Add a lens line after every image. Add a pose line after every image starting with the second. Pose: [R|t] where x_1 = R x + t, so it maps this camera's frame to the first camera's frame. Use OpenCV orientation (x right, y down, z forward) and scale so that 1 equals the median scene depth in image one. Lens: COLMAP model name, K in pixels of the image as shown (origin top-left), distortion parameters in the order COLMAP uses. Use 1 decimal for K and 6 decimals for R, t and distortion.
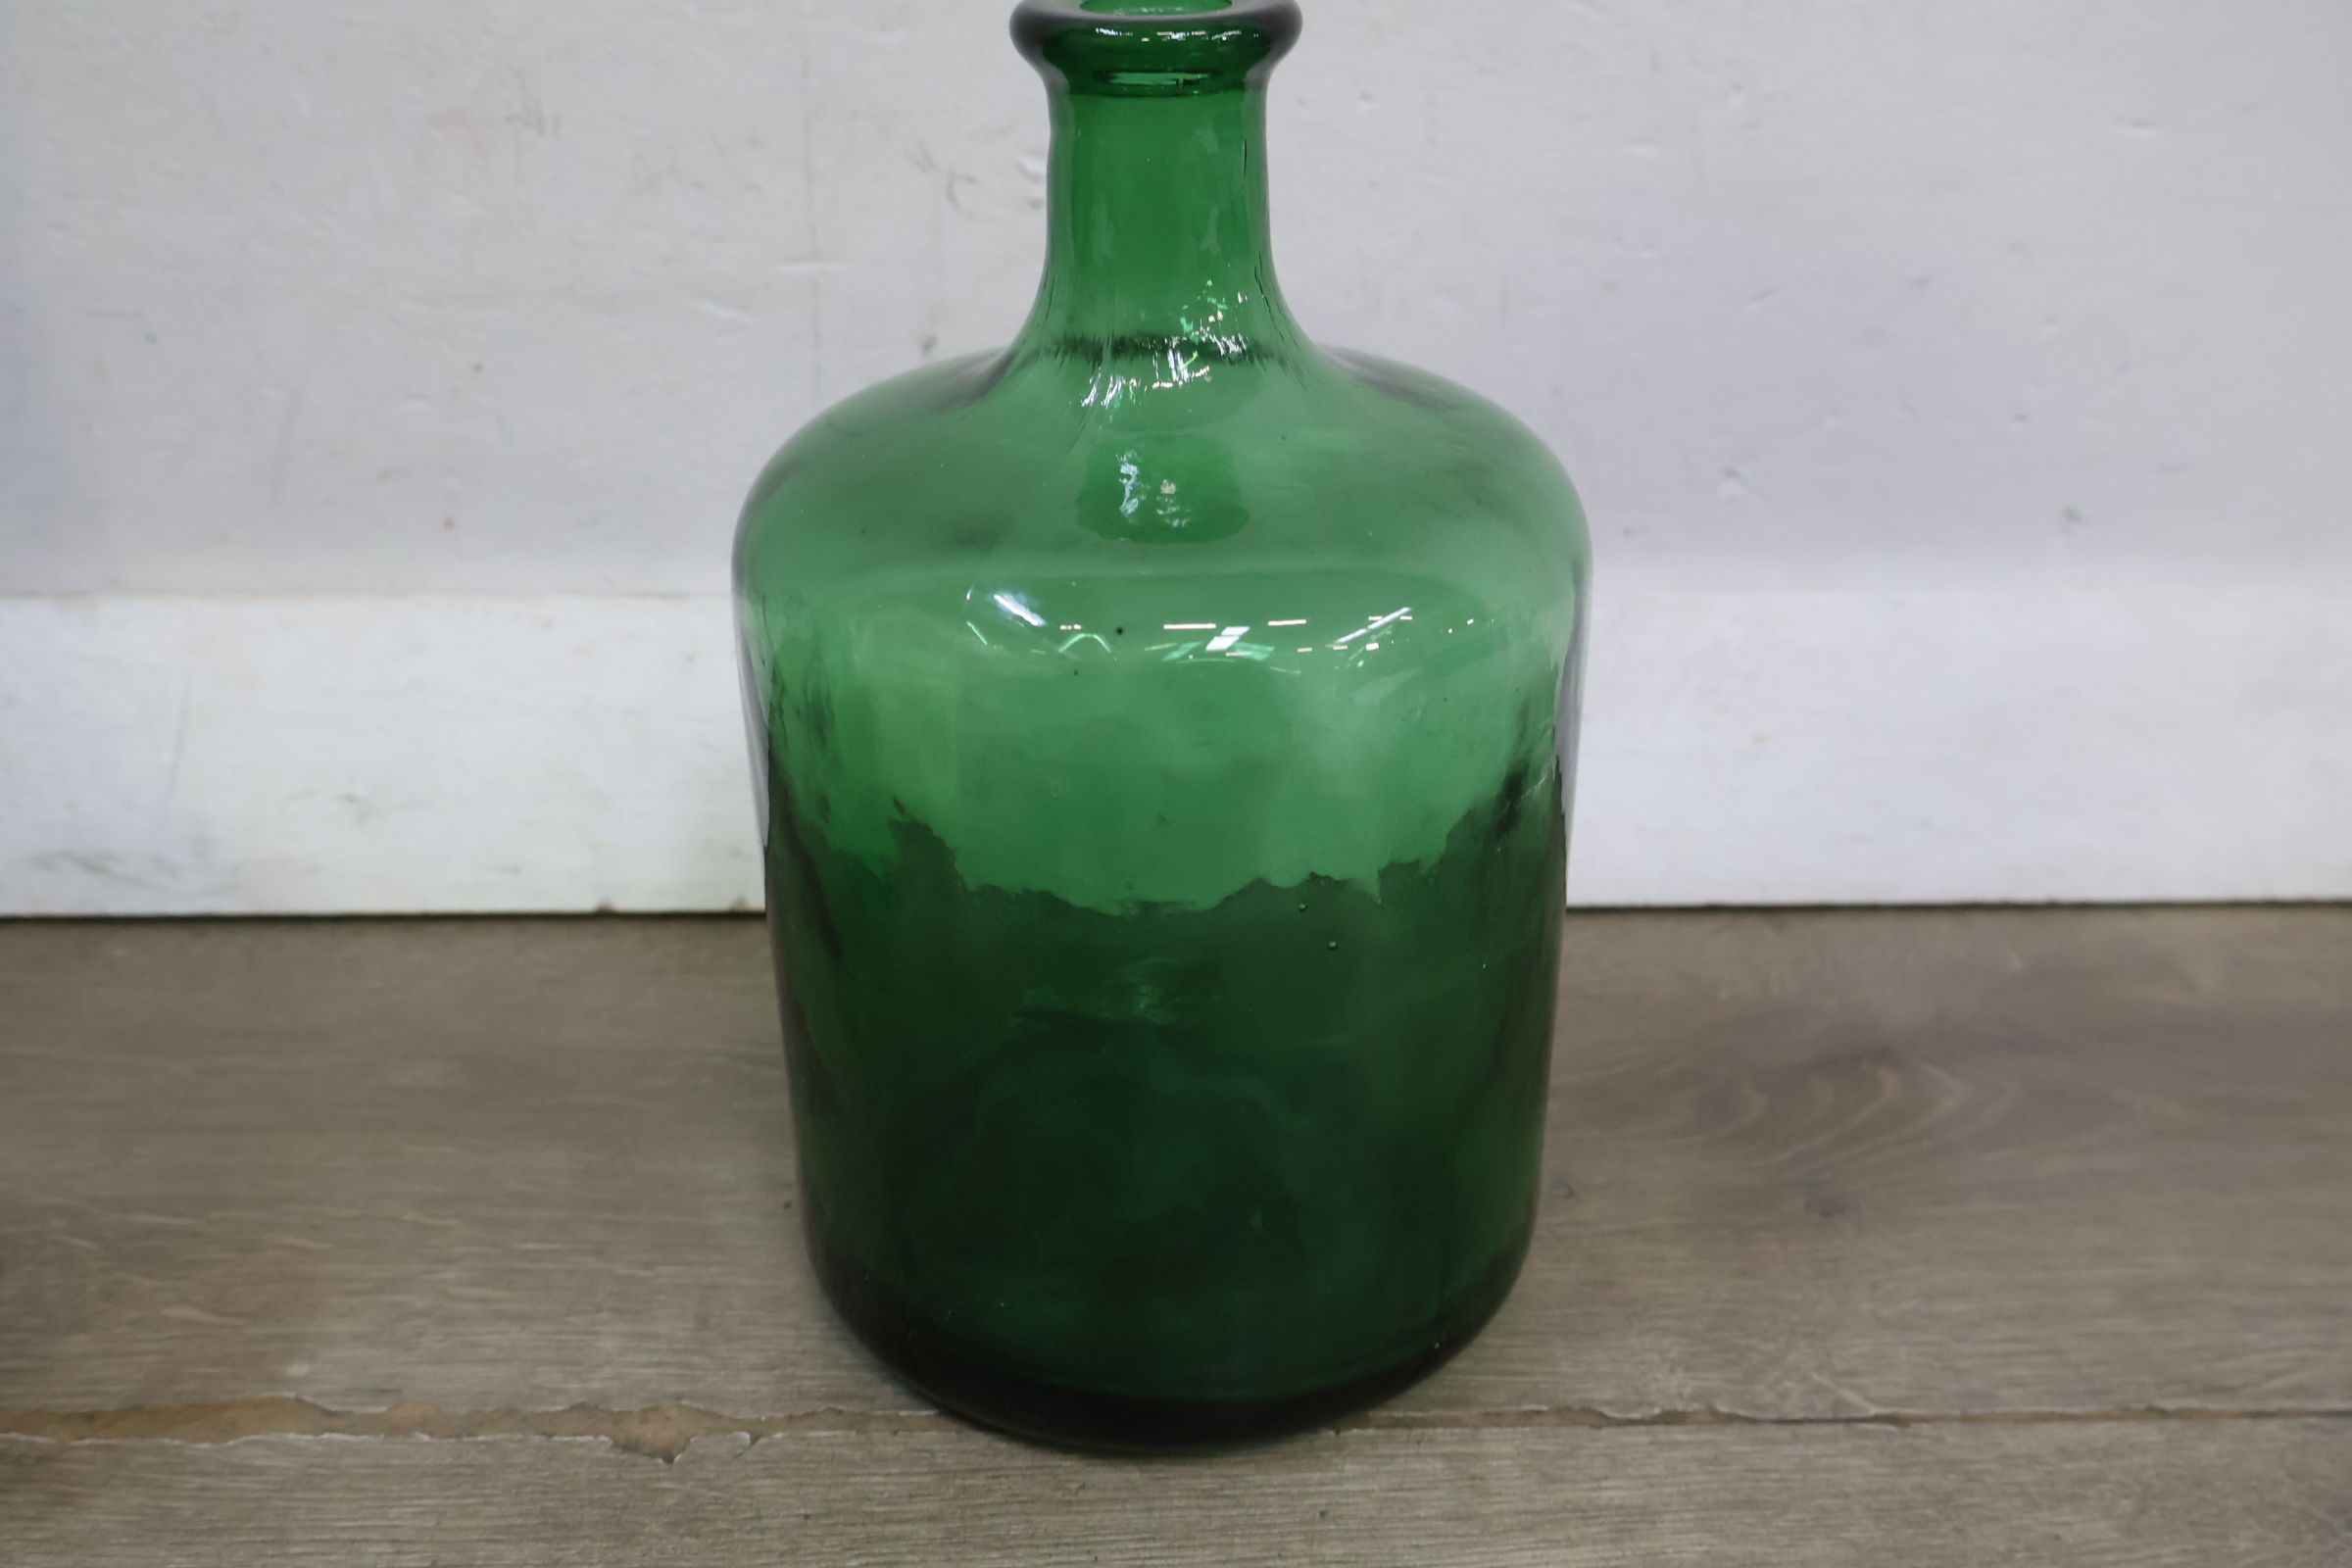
lens RADIAL K [[2491.7, 0, 1173.2], [0, 2491.7, 776.7], [0, 0, 1]] dist [0.005543, 0.000000]
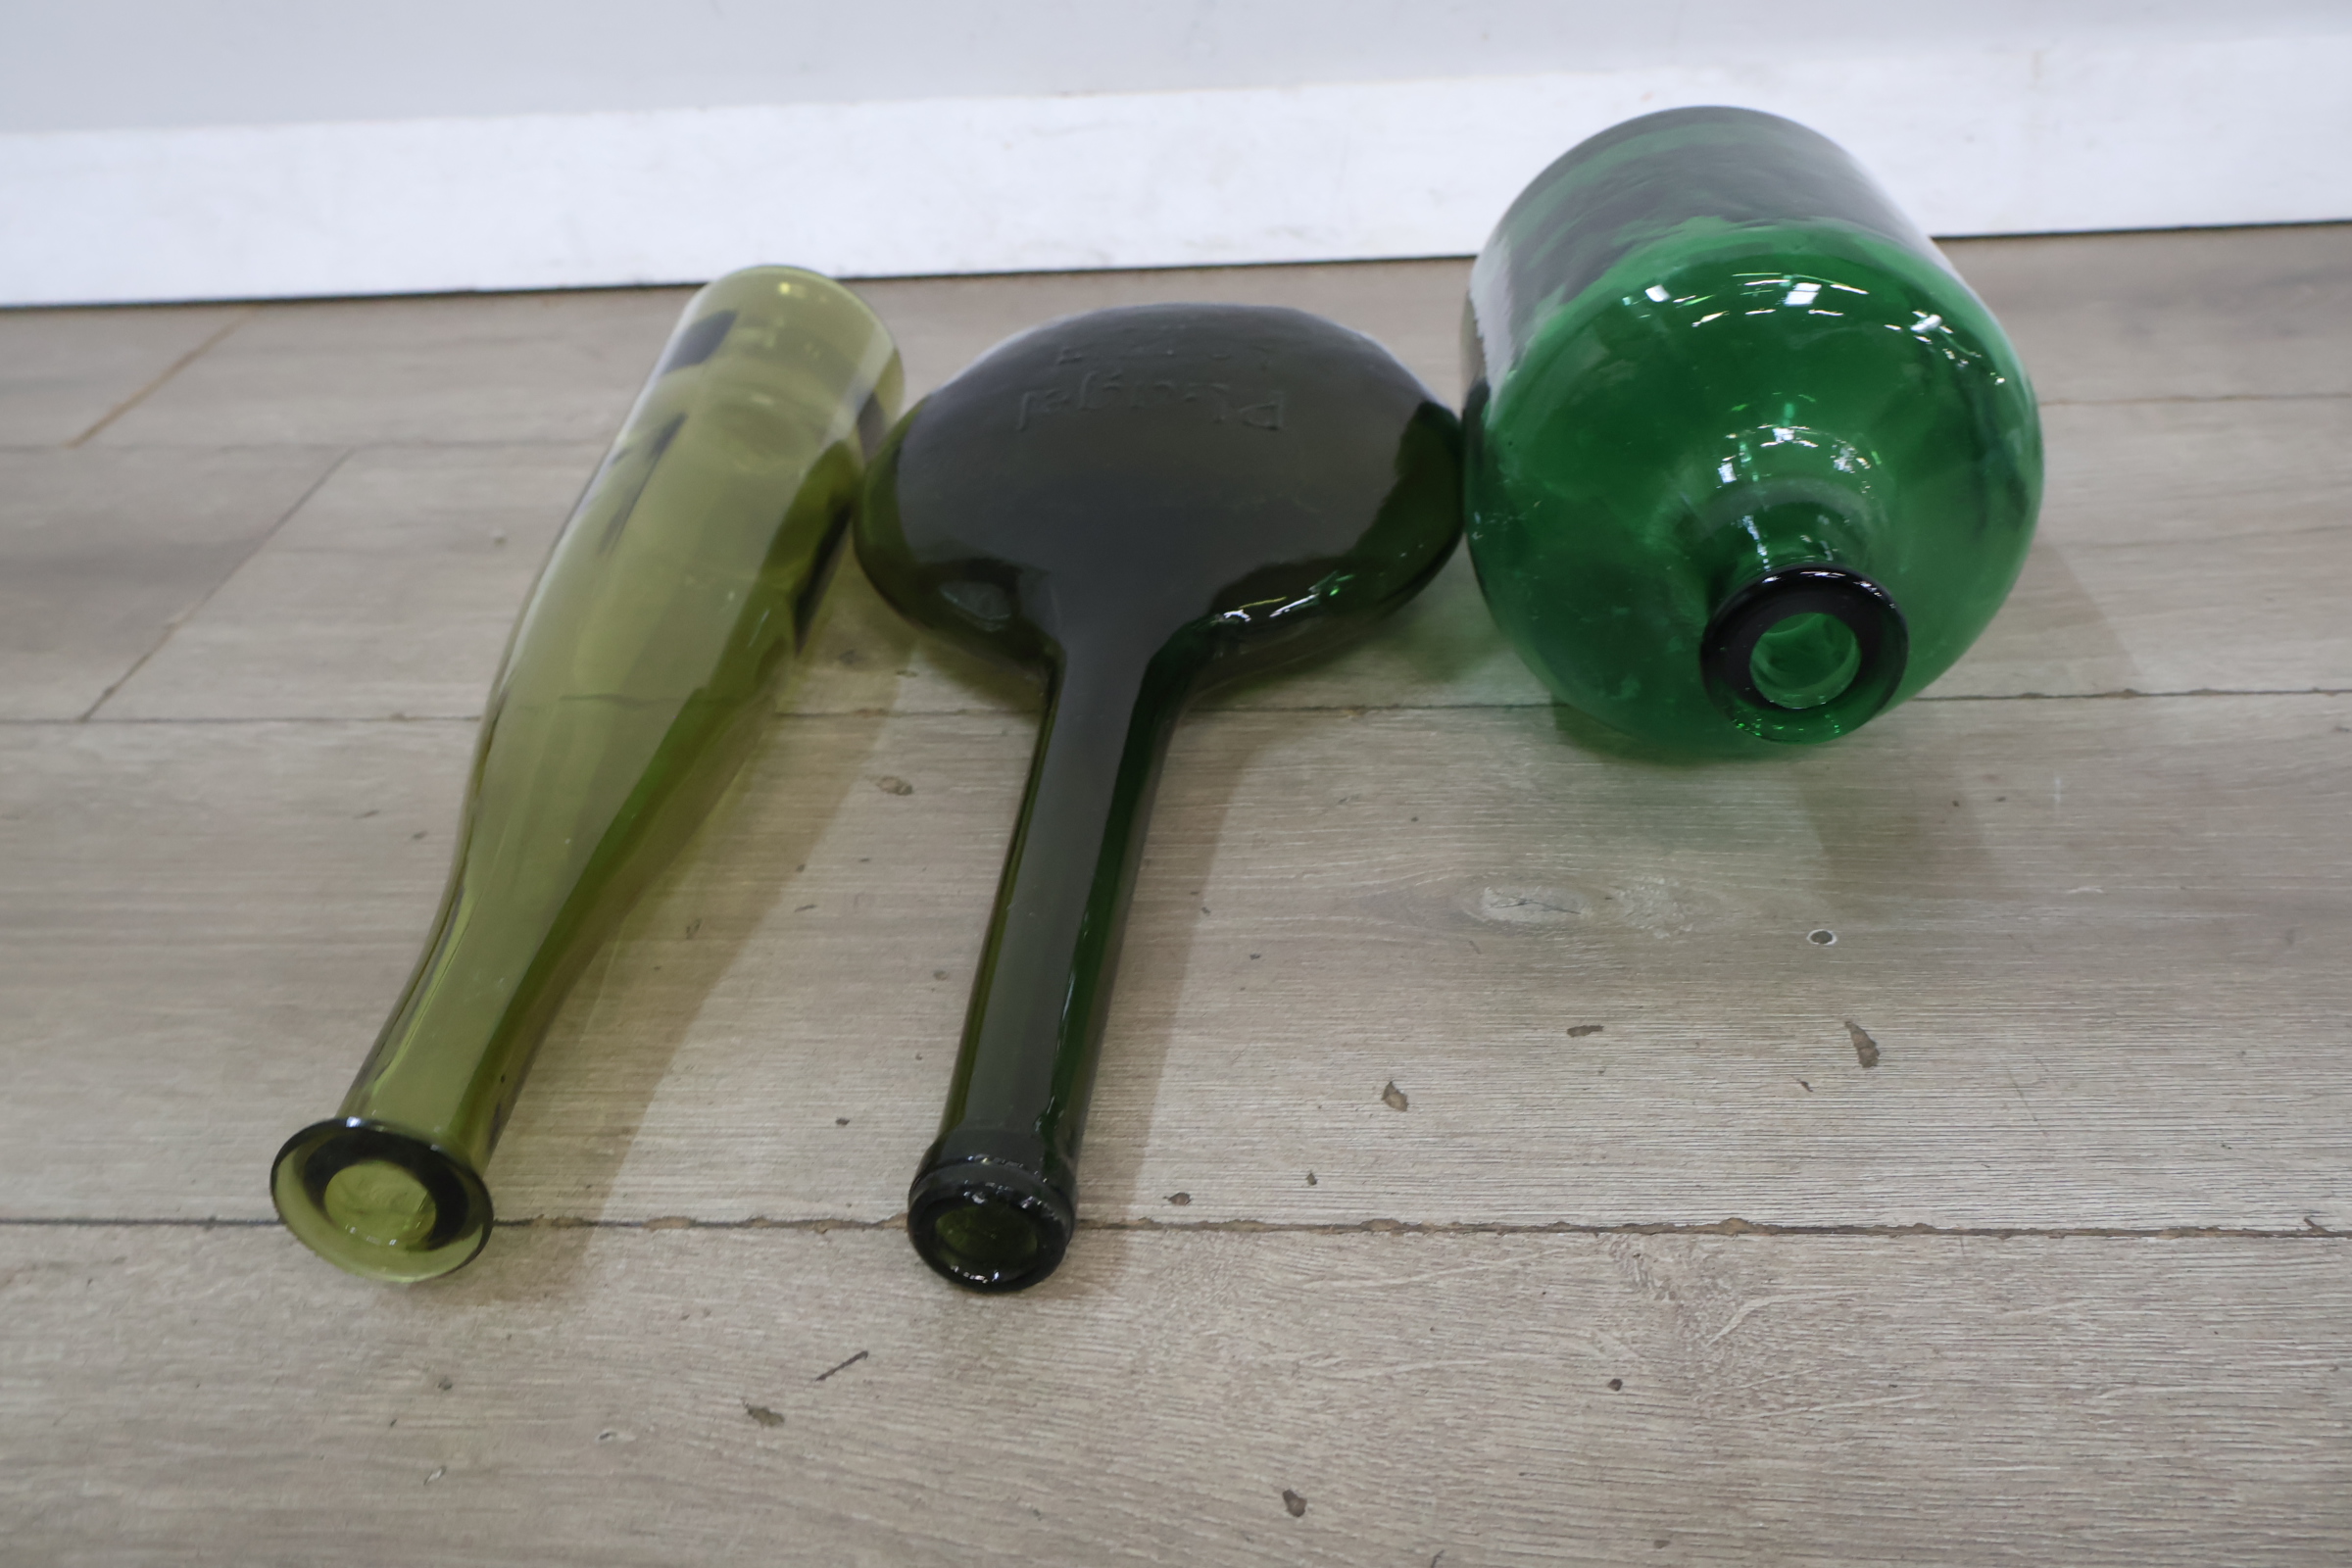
lens RADIAL K [[2058.9, 0, 1165.8], [0, 2058.9, 802.0], [0, 0, 1]] dist [0.011572, 0.003776]
pose [[0.994854, -0.010717, -0.100748, -0.398555], [0.025065, 0.989512, 0.142259, 0.250555], [0.098167, -0.144052, 0.984689, -0.649773]]
